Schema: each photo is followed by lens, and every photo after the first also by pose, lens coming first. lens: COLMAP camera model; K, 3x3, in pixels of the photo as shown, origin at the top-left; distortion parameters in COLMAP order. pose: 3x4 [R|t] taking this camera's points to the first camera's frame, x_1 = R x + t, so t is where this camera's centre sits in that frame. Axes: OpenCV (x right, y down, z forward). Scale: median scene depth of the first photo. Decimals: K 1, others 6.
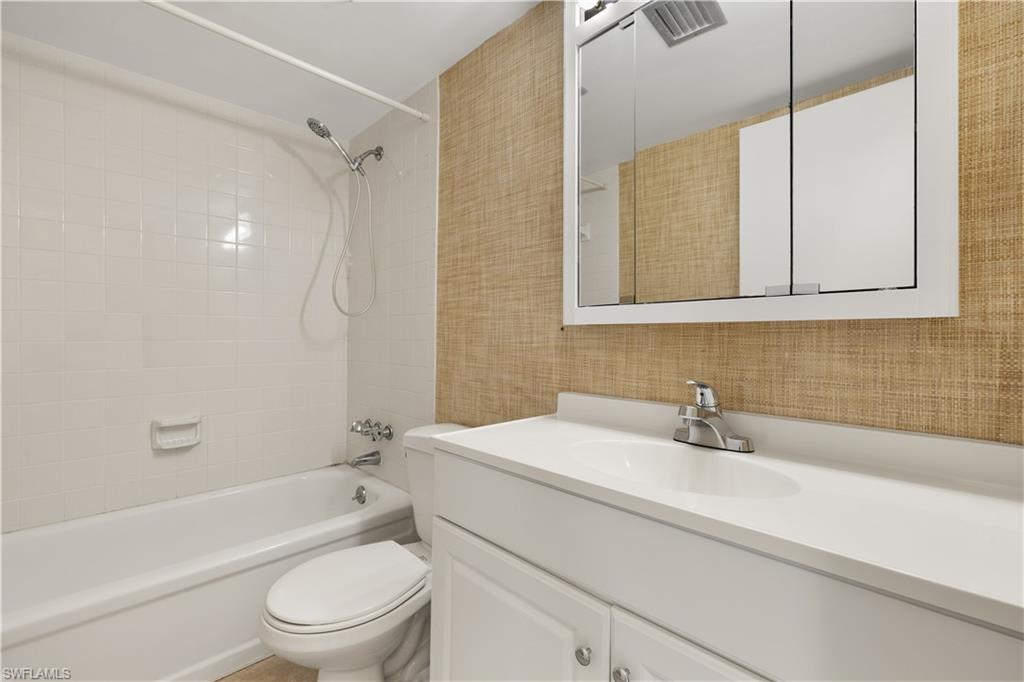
lens RADIAL K [[432.7, 0, 512.3], [0, 432.7, 338.6], [0, 0, 1]] dist [0.001995, -0.000691]
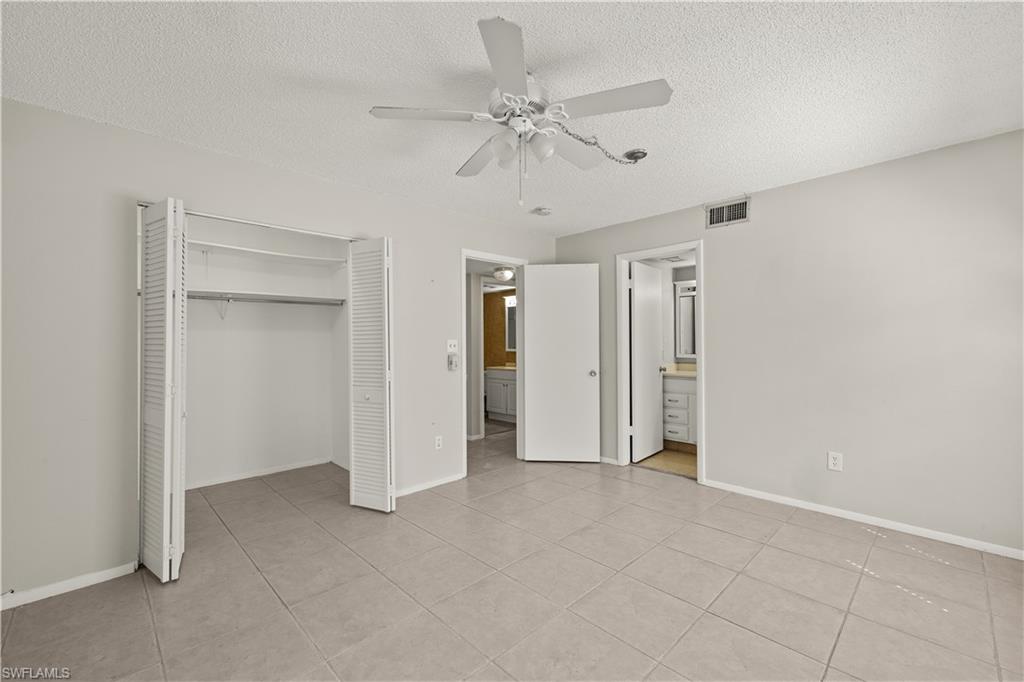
lens RADIAL K [[432.7, 0, 507.5], [0, 432.7, 339.2], [0, 0, 1]] dist [0.001995, -0.000691]
pose [[0.999978, -0.005523, -0.003583, 0.132509], [0.005512, 0.999980, -0.003116, -0.154272], [0.003600, 0.003096, 0.999989, -4.257674]]
